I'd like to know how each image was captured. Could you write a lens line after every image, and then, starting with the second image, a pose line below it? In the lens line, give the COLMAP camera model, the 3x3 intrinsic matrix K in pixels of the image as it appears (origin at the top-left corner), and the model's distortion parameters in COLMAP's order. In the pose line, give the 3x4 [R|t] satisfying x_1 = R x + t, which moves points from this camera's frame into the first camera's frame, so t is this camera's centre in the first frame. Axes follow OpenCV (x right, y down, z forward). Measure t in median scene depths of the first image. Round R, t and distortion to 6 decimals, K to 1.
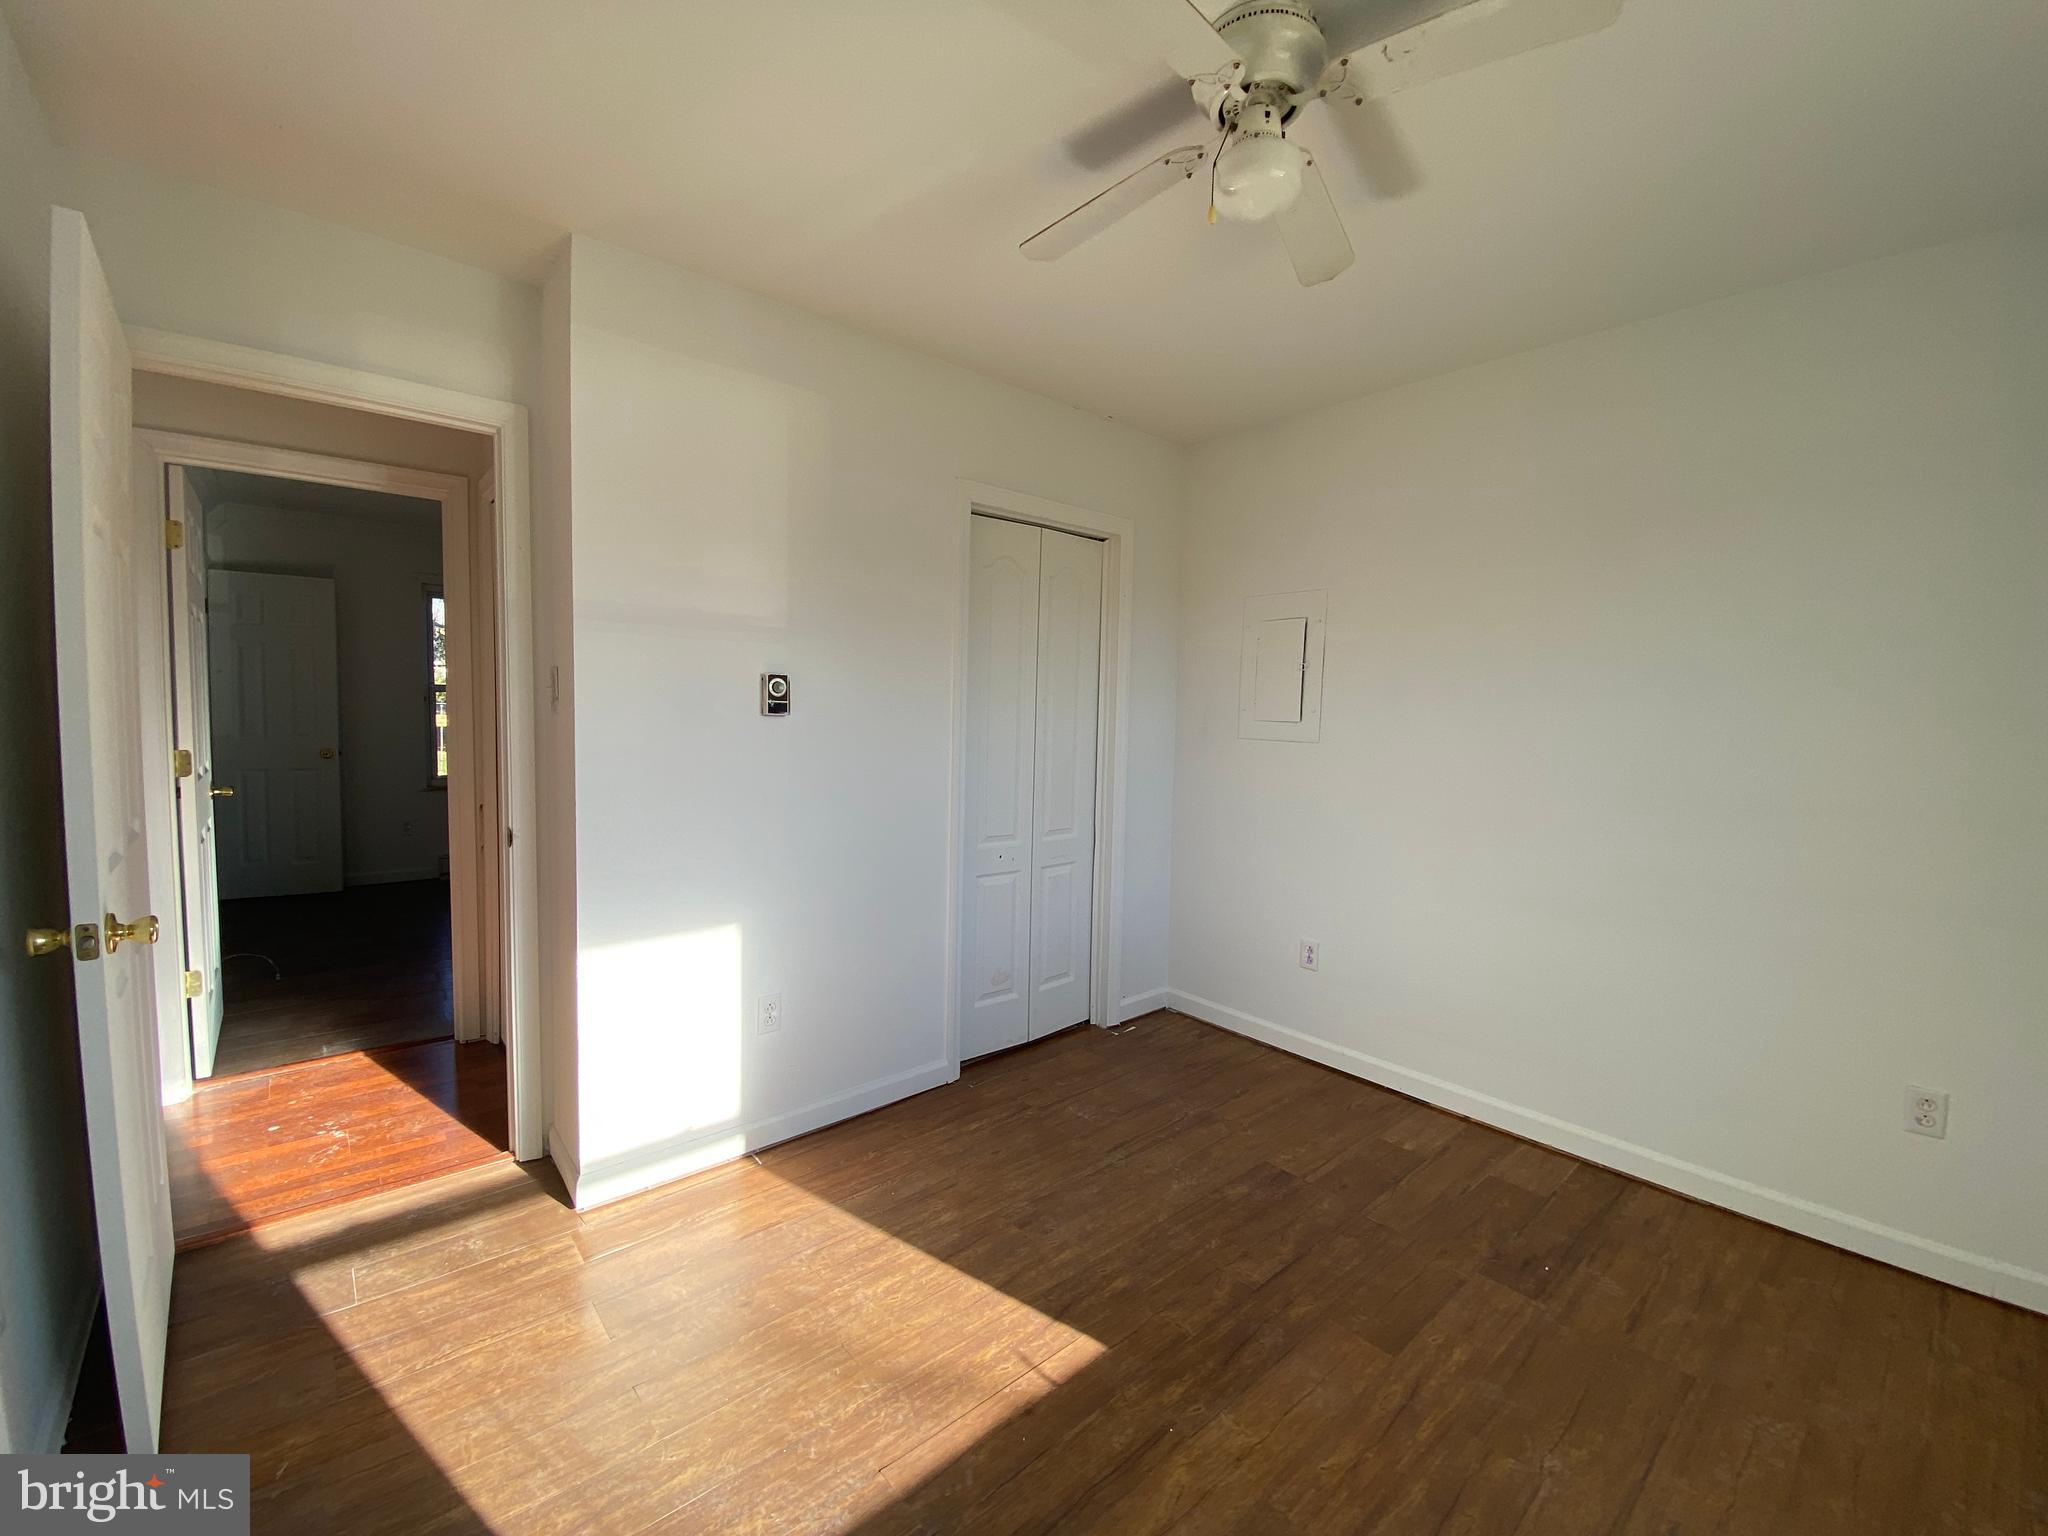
lens RADIAL K [[836.0, 0, 1015.4], [0, 836.0, 761.0], [0, 0, 1]] dist [0.034984, -0.025409]
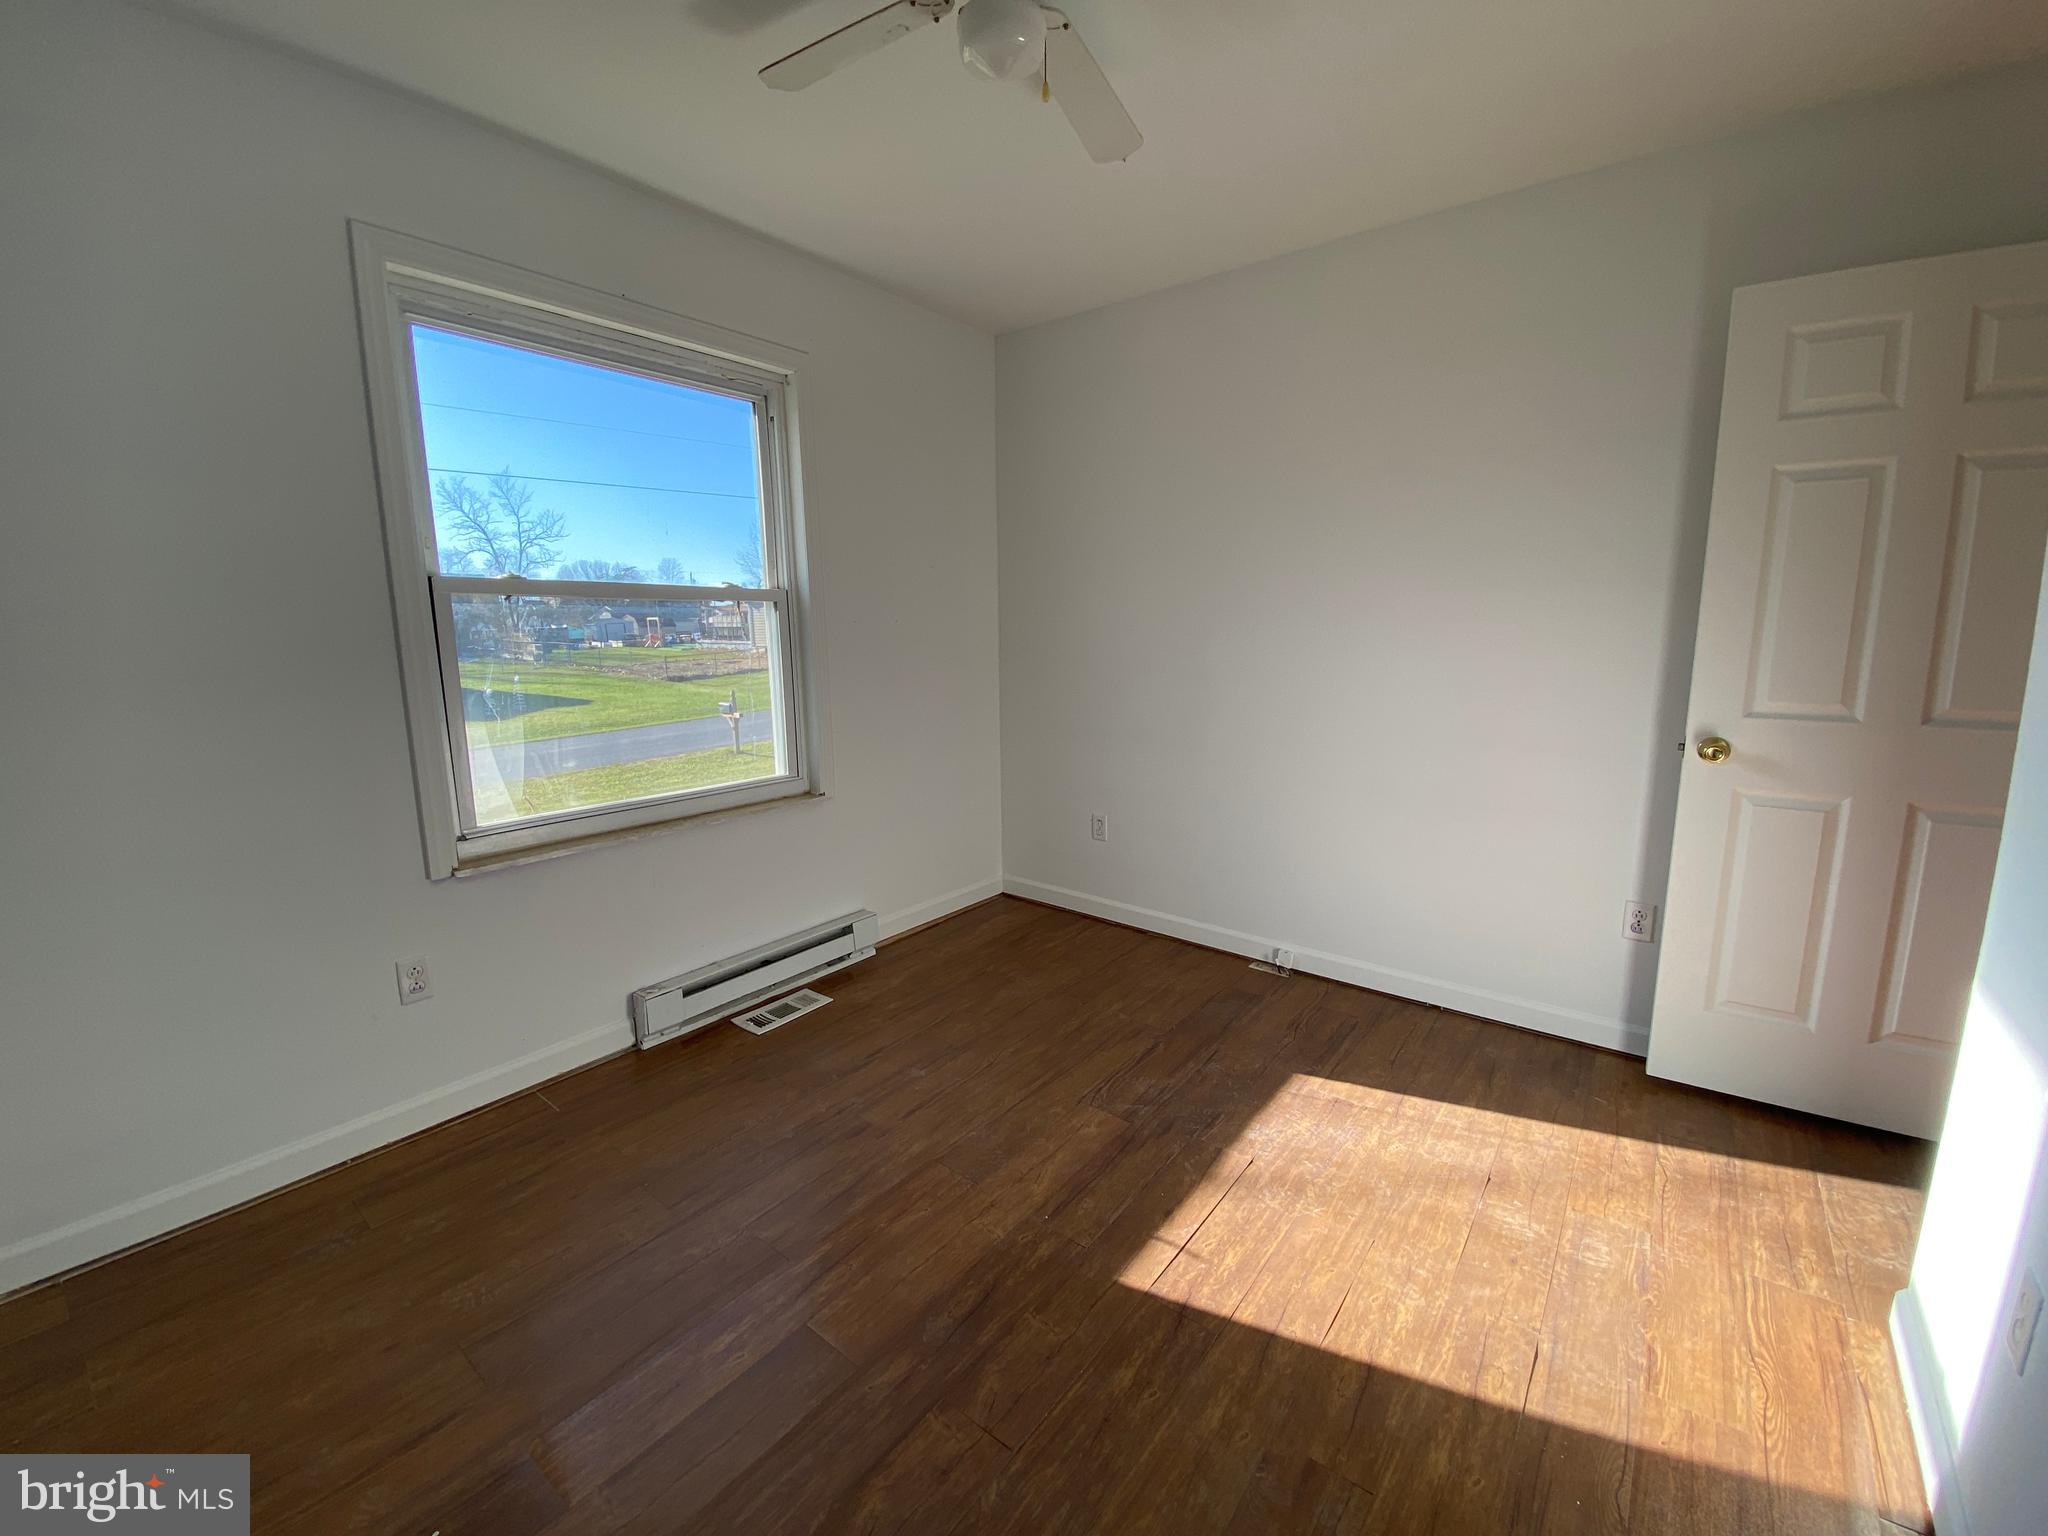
lens RADIAL K [[836.0, 0, 1015.4], [0, 836.0, 761.0], [0, 0, 1]] dist [0.034984, -0.025409]
pose [[-0.981586, 0.018457, -0.190128, 0.352656], [-0.024604, 0.974814, 0.221656, -0.063147], [0.189431, 0.222252, -0.956410, 1.590194]]
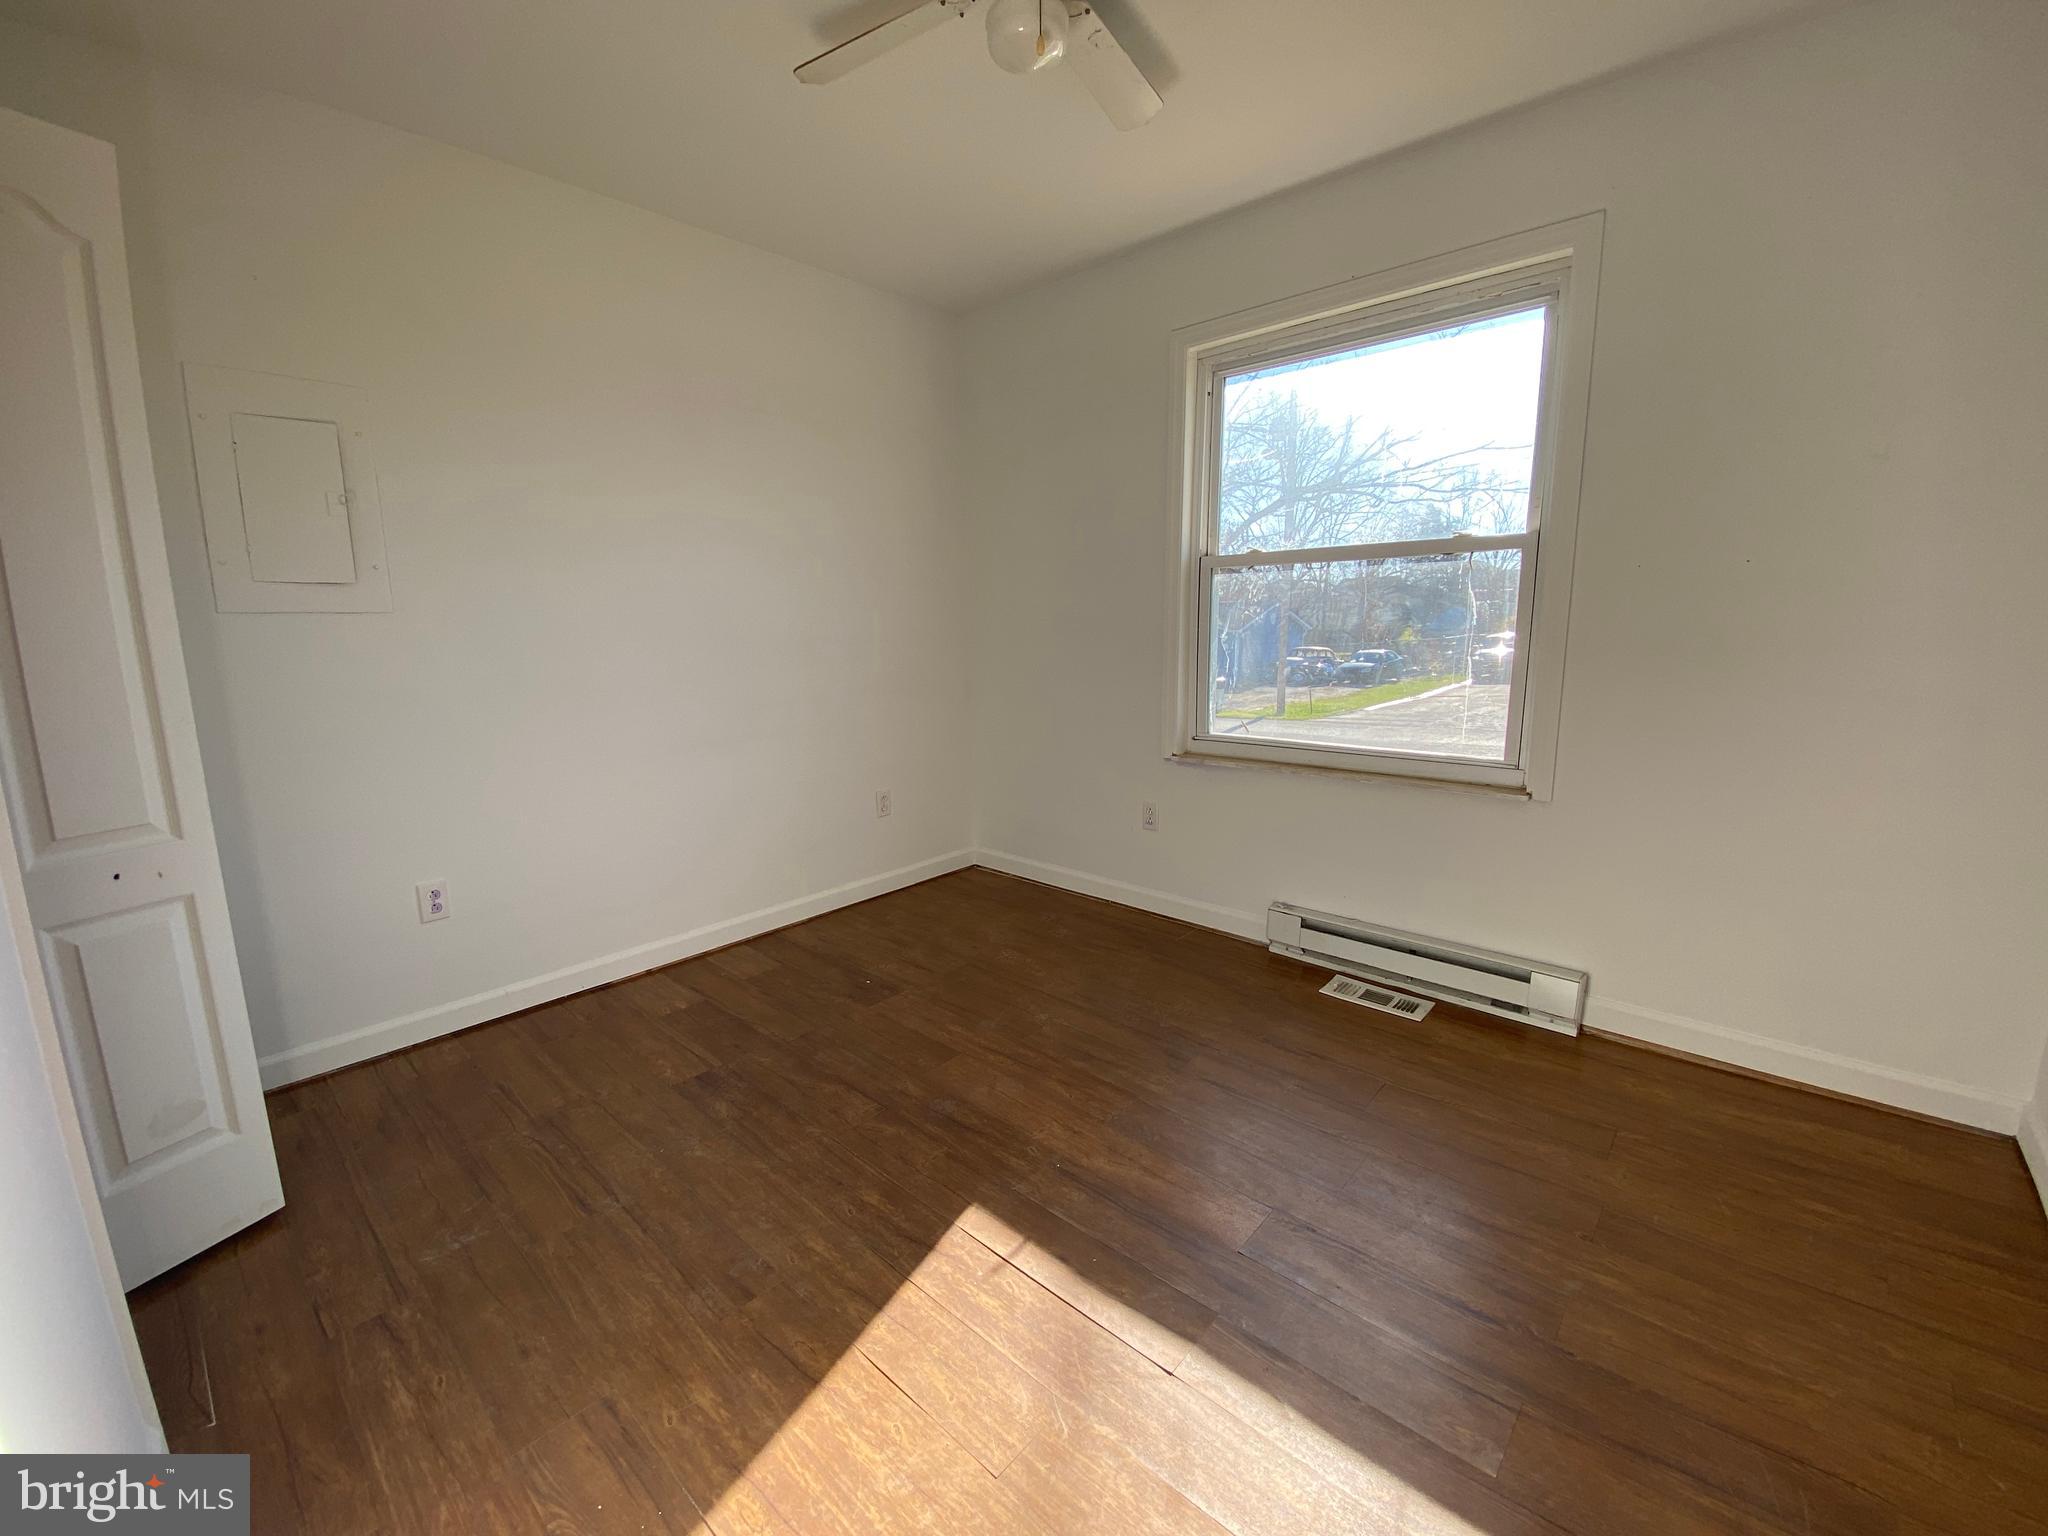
lens RADIAL K [[836.0, 0, 1015.4], [0, 836.0, 761.0], [0, 0, 1]] dist [0.034984, -0.025409]
pose [[-0.114872, -0.188670, 0.975299, -0.688399], [0.078415, 0.977012, 0.198237, 0.000584], [-0.990281, 0.099250, -0.097436, 0.905146]]
